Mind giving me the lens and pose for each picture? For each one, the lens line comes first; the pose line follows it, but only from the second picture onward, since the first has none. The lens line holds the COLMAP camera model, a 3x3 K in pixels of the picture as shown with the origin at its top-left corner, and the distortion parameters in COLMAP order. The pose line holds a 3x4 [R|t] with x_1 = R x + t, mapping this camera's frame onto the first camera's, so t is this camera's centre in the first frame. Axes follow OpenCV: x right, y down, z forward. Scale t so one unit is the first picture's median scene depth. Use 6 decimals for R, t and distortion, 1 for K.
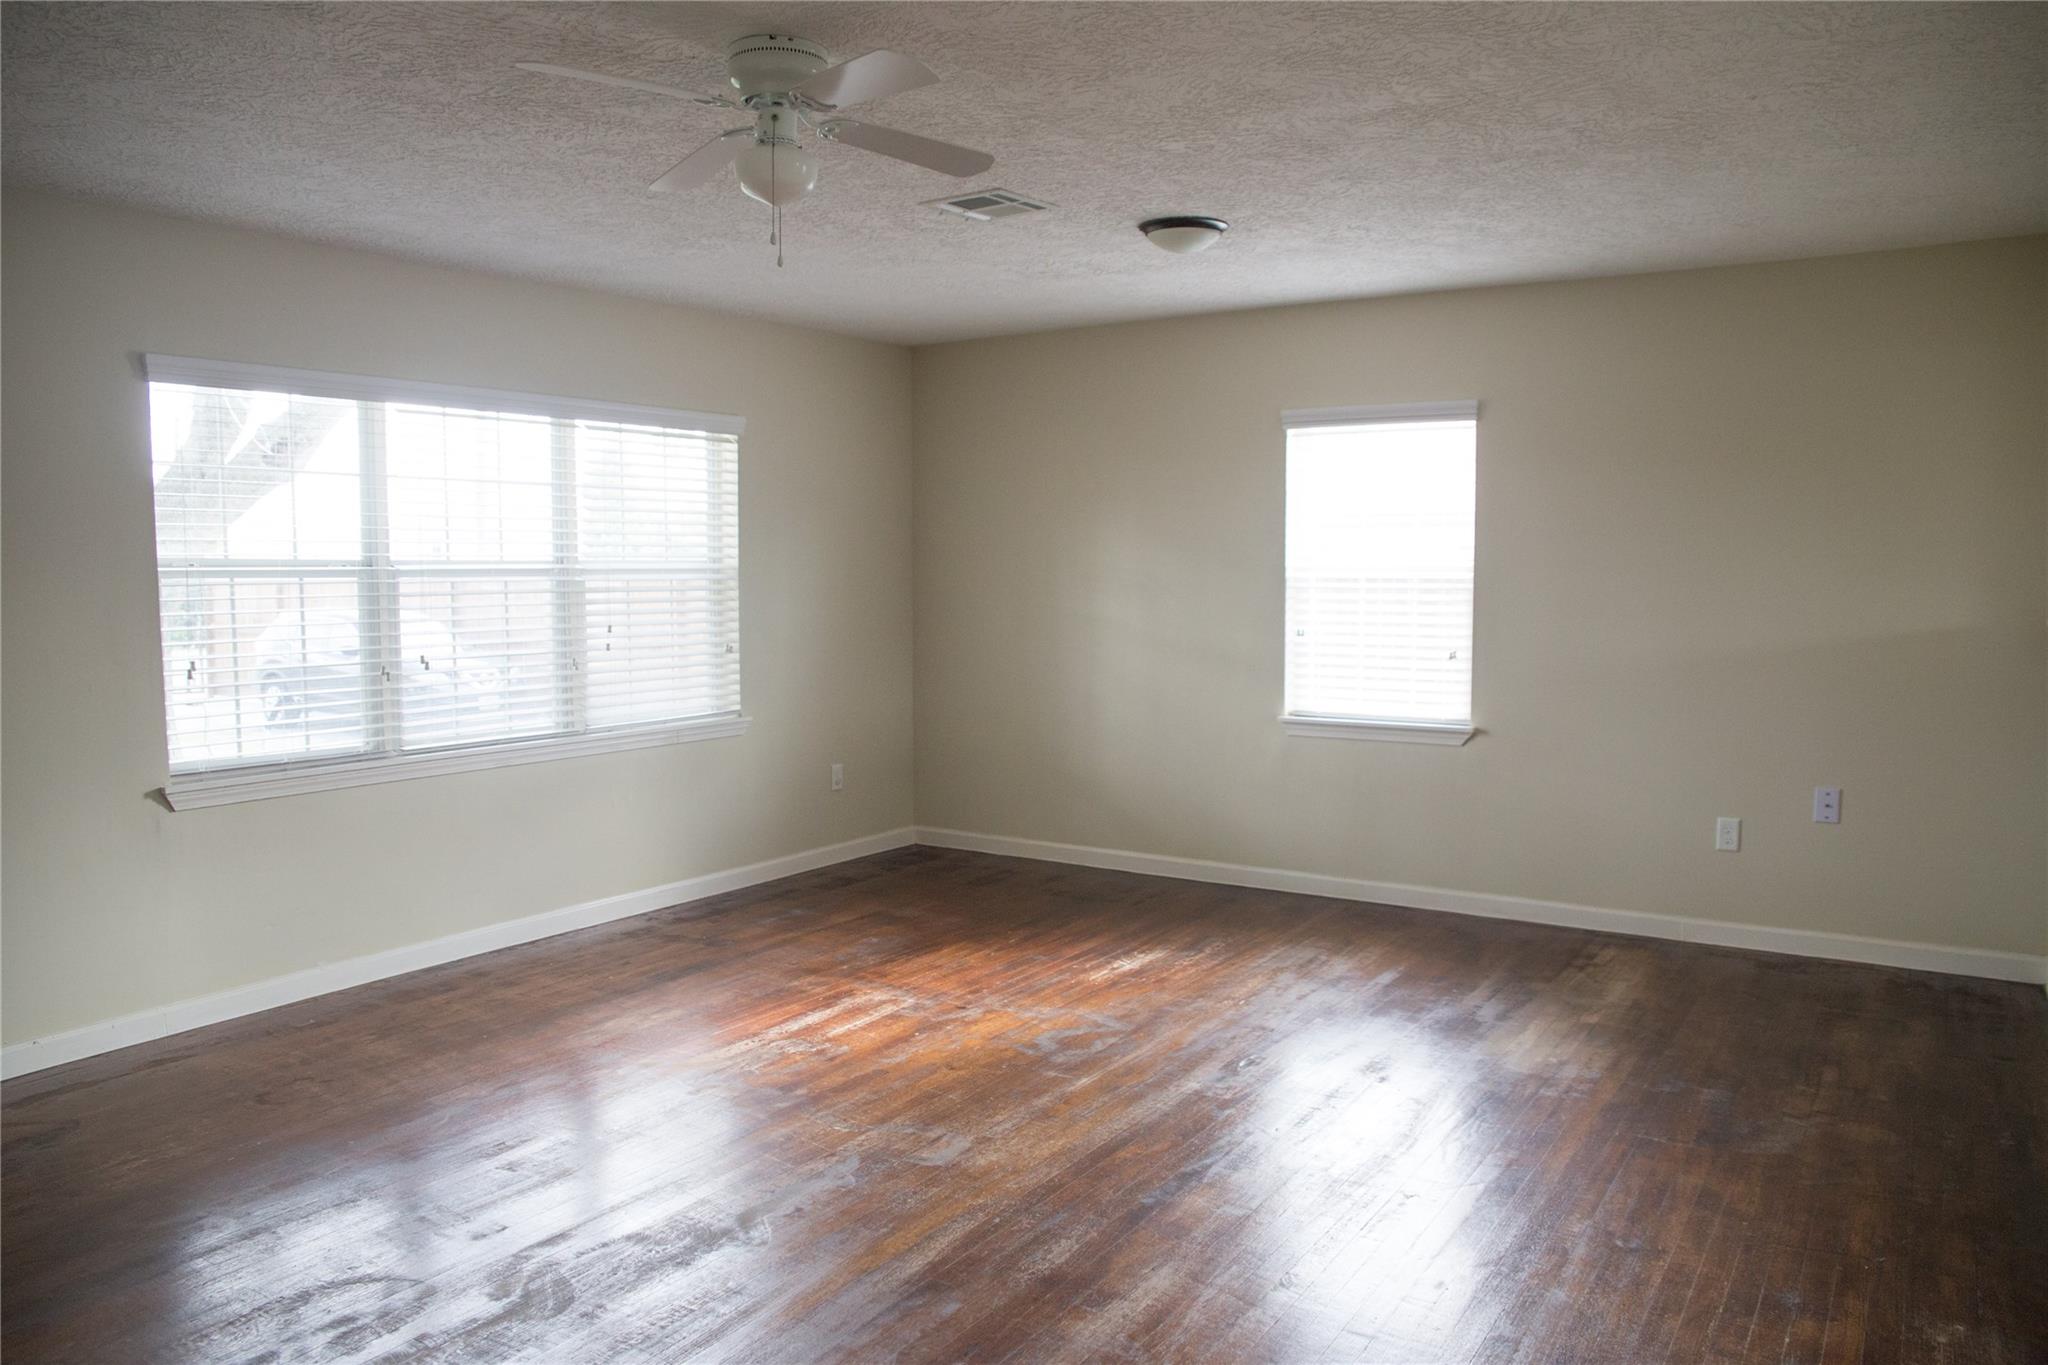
lens RADIAL K [[1413.4, 0, 1025.1], [0, 1413.4, 684.2], [0, 0, 1]] dist [-0.072380, 0.013121]
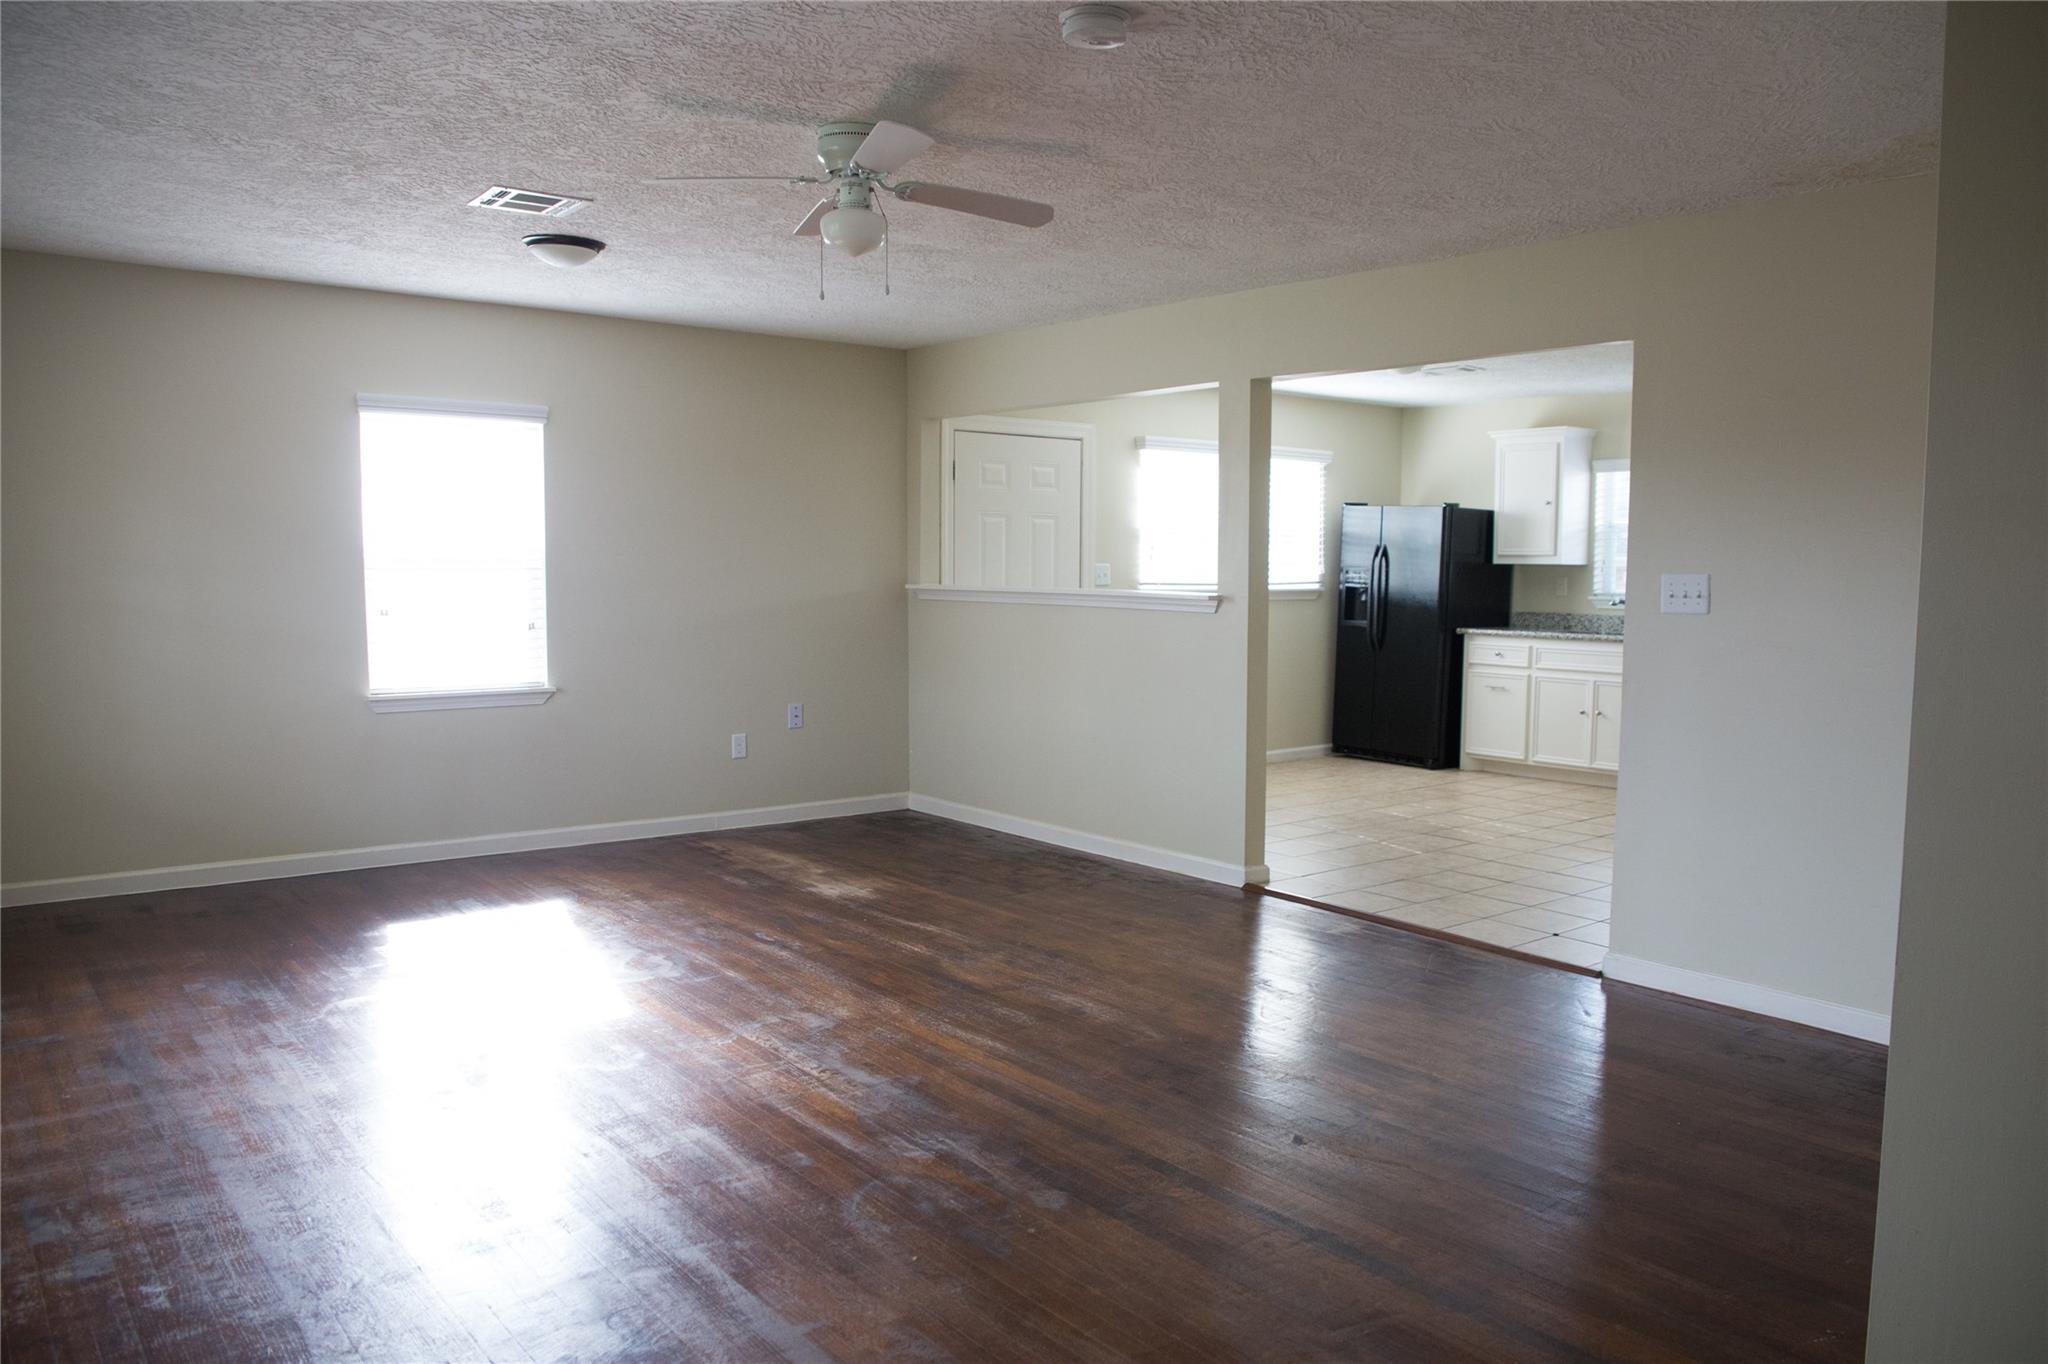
lens RADIAL K [[1540.6, 0, 1033.3], [0, 1540.6, 696.7], [0, 0, 1]] dist [-0.103614, -0.001832]
pose [[0.305560, -0.077687, 0.948998, -0.944509], [0.063830, 0.996095, 0.060990, -0.015433], [-0.950031, 0.041939, 0.309326, 0.291206]]
